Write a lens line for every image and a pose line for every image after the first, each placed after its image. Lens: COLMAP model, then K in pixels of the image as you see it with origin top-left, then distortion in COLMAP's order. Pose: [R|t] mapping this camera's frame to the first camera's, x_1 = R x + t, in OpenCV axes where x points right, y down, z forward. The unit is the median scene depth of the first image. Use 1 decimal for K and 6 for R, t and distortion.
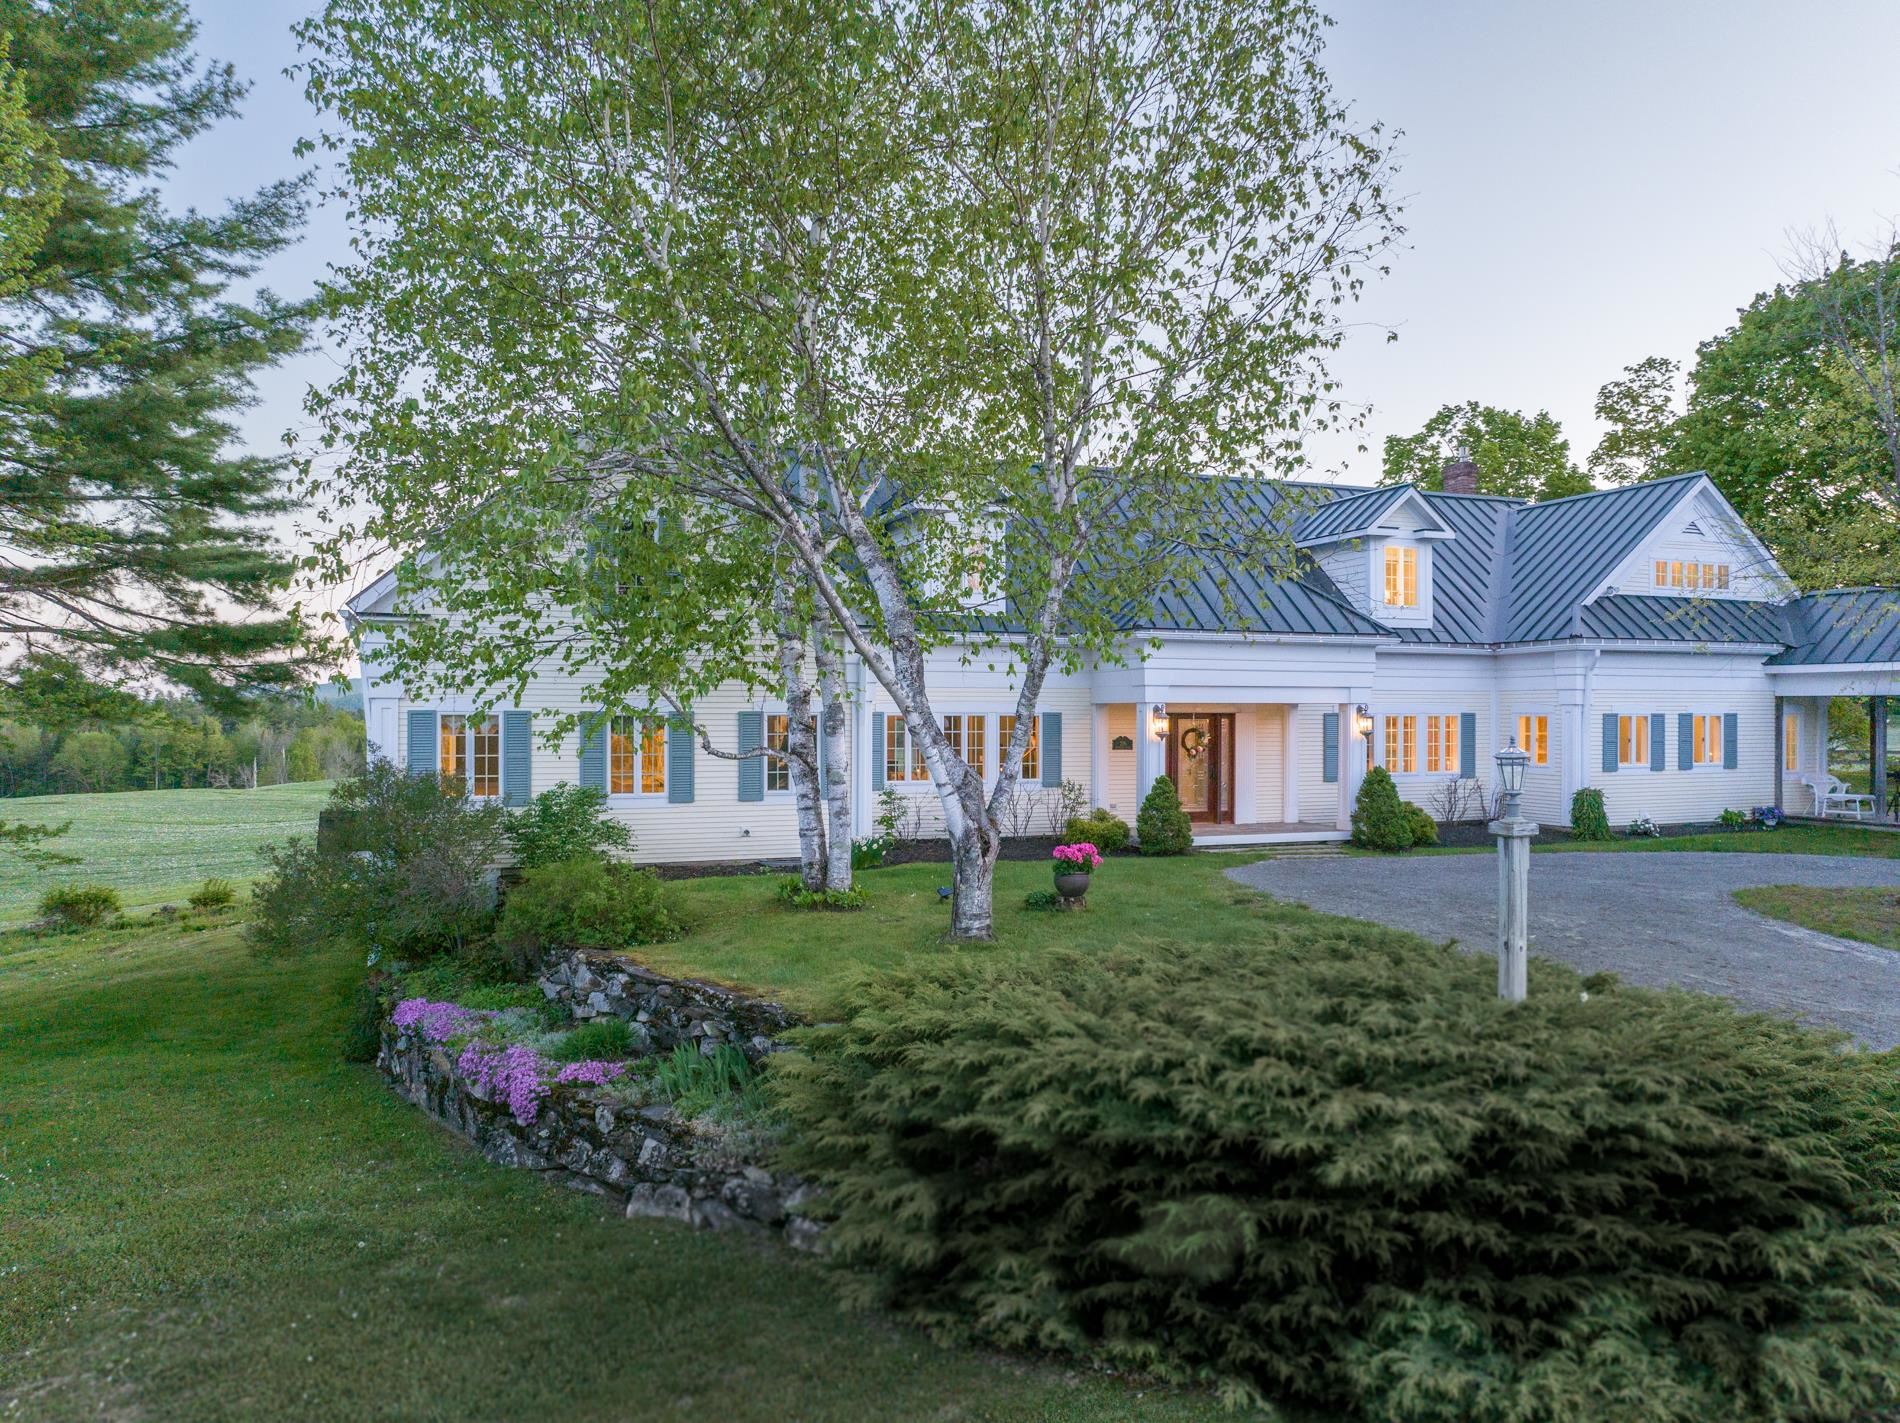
lens RADIAL K [[1350.4, 0, 950.0], [0, 1350.4, 711.5], [0, 0, 1]] dist [-0.034243, 0.000897]
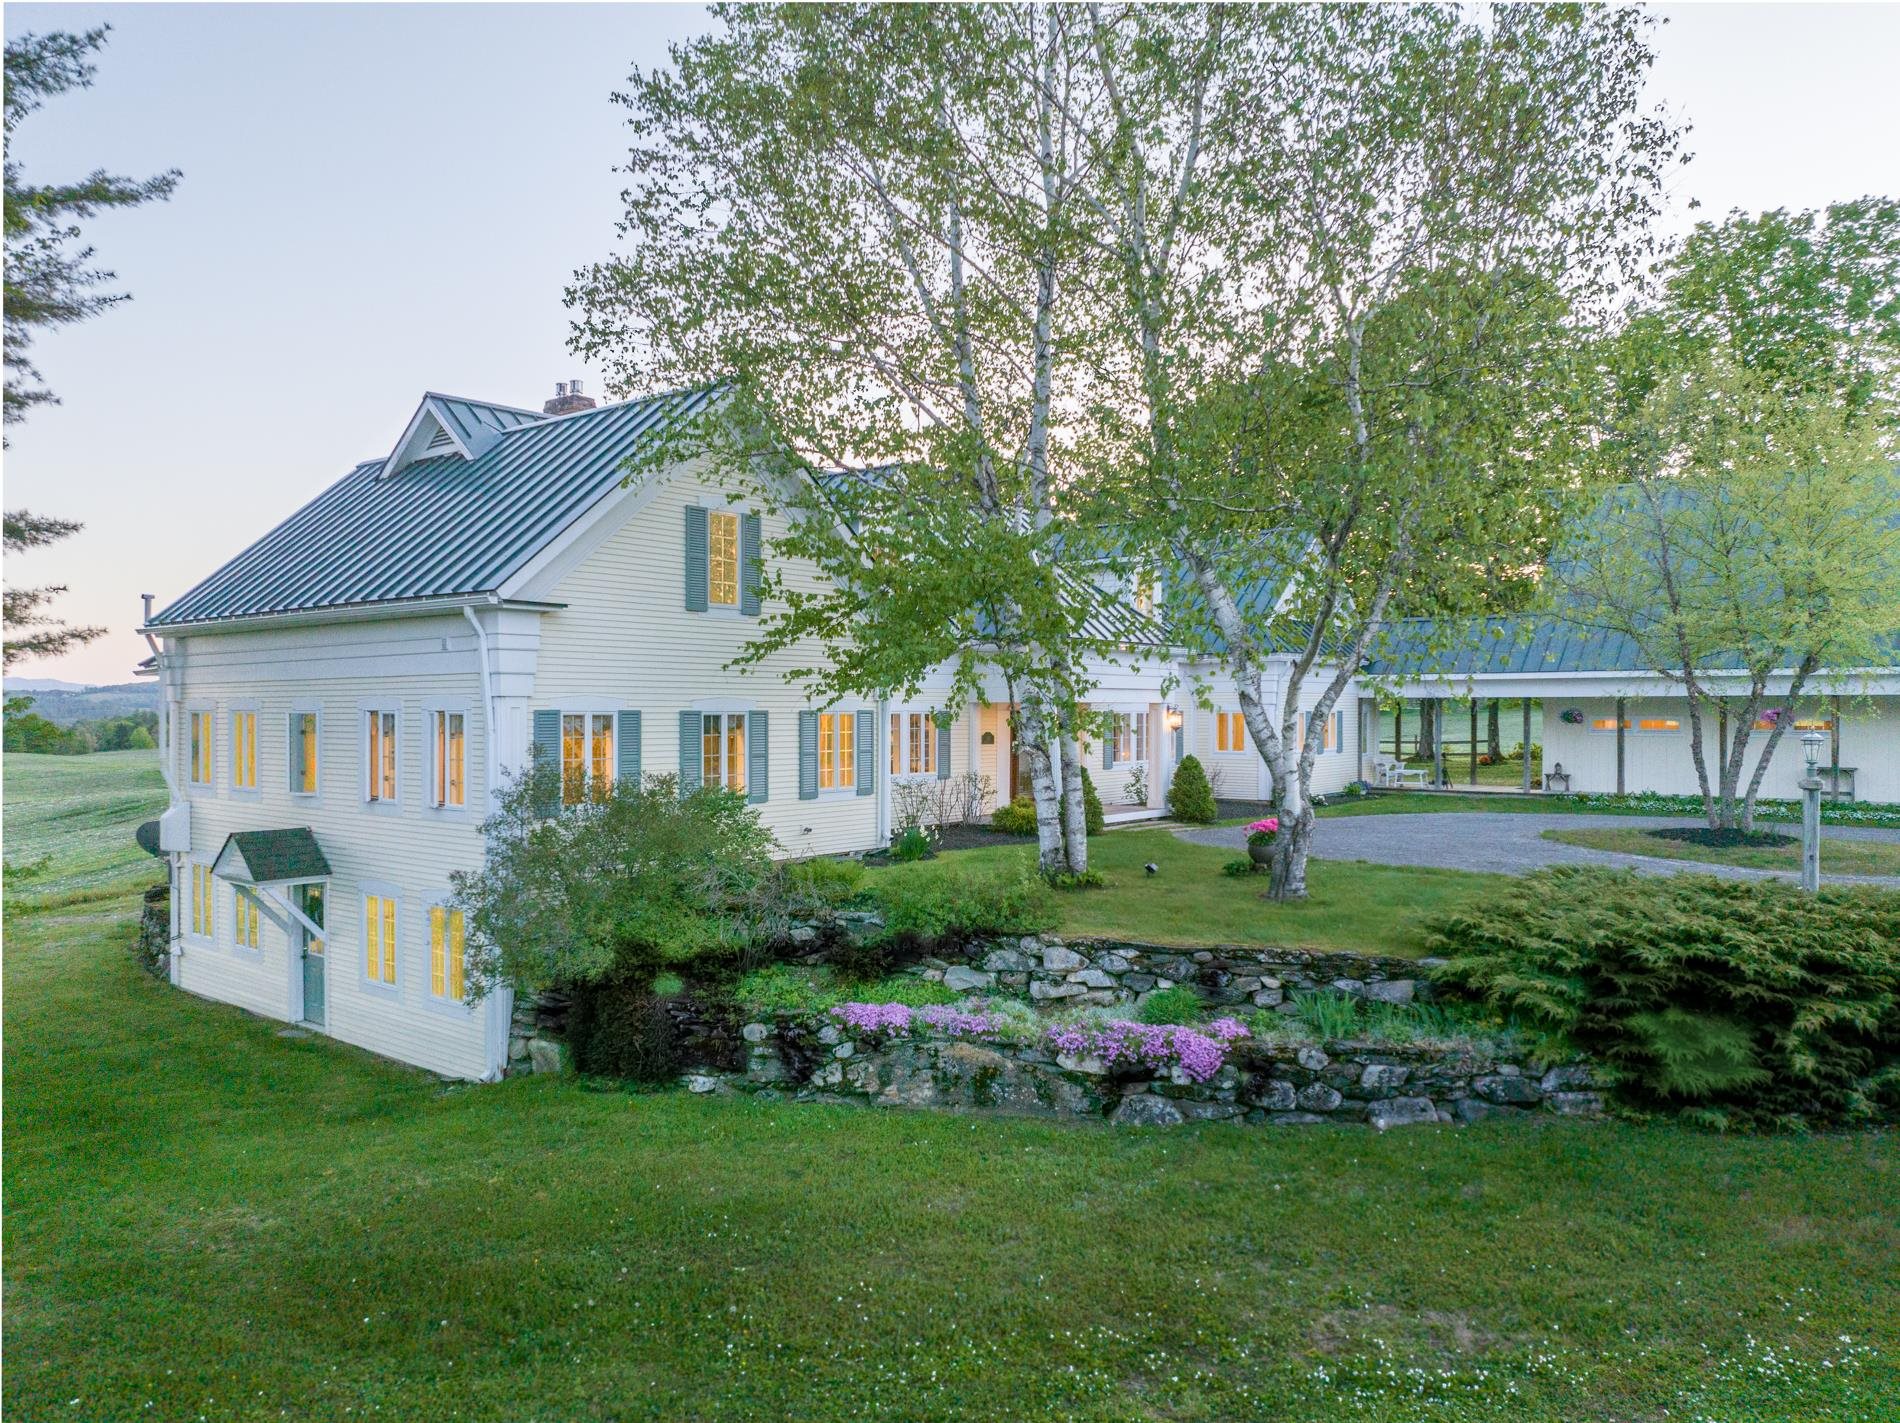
lens RADIAL K [[1350.4, 0, 950.0], [0, 1350.4, 711.5], [0, 0, 1]] dist [-0.034243, 0.000897]
pose [[0.853602, -0.001922, 0.520922, -0.502852], [0.000715, 0.999997, 0.002519, -0.001684], [-0.520925, -0.001778, 0.853601, 0.070885]]
